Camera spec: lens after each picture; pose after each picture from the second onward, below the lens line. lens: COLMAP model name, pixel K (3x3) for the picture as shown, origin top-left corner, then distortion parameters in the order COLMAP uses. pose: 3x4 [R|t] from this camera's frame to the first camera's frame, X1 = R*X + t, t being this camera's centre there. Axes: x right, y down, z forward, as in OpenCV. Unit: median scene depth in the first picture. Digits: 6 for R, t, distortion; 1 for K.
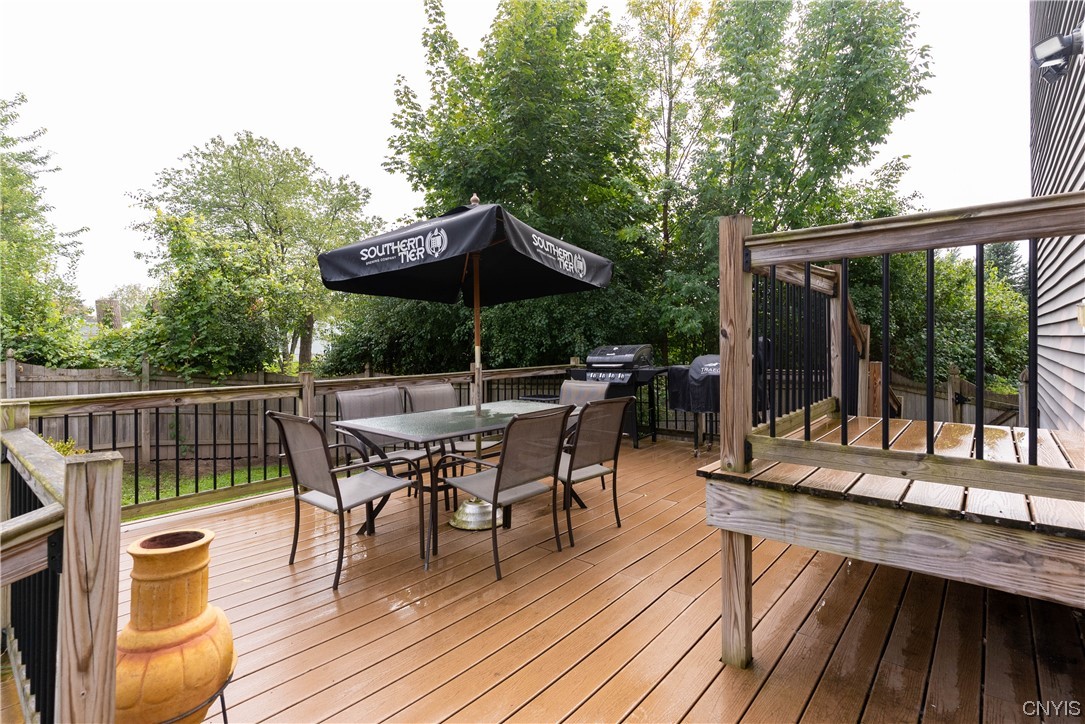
lens RADIAL K [[522.1, 0, 539.0], [0, 522.1, 345.0], [0, 0, 1]] dist [0.000972, -0.000584]
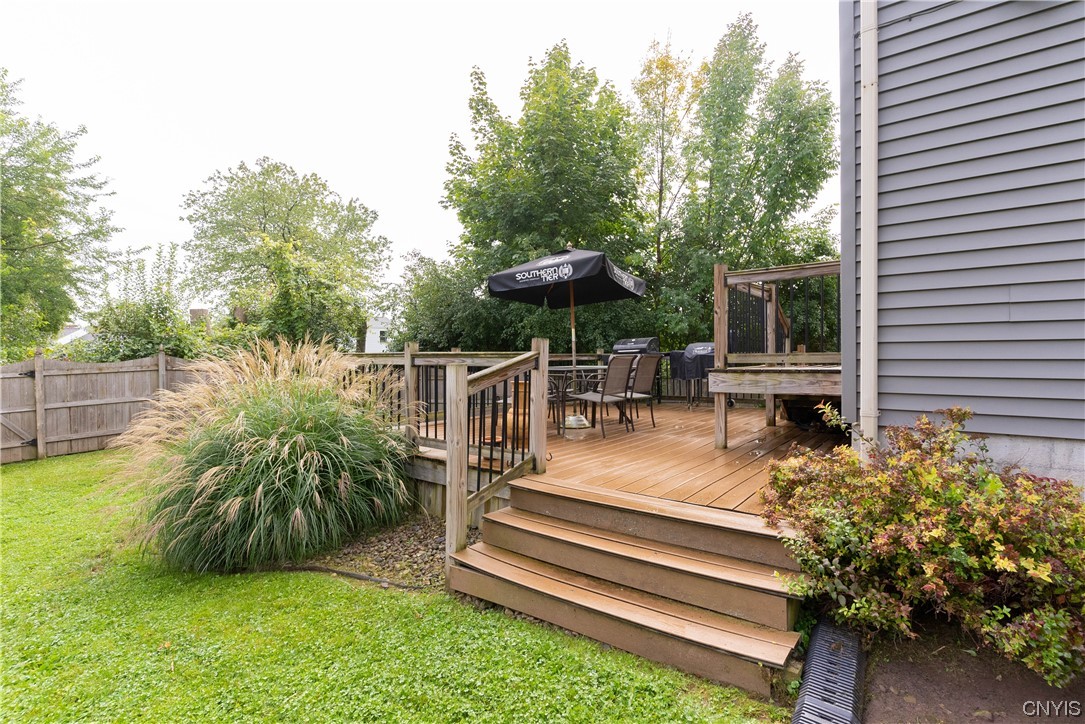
lens RADIAL K [[506.6, 0, 542.5], [0, 506.6, 362.0], [0, 0, 1]] dist [0.000195, 0.000496]
pose [[0.998897, 0.000227, 0.046949, -0.106223], [-0.000432, 0.999990, 0.004344, 0.037727], [-0.046948, -0.004360, 0.998888, -0.248325]]
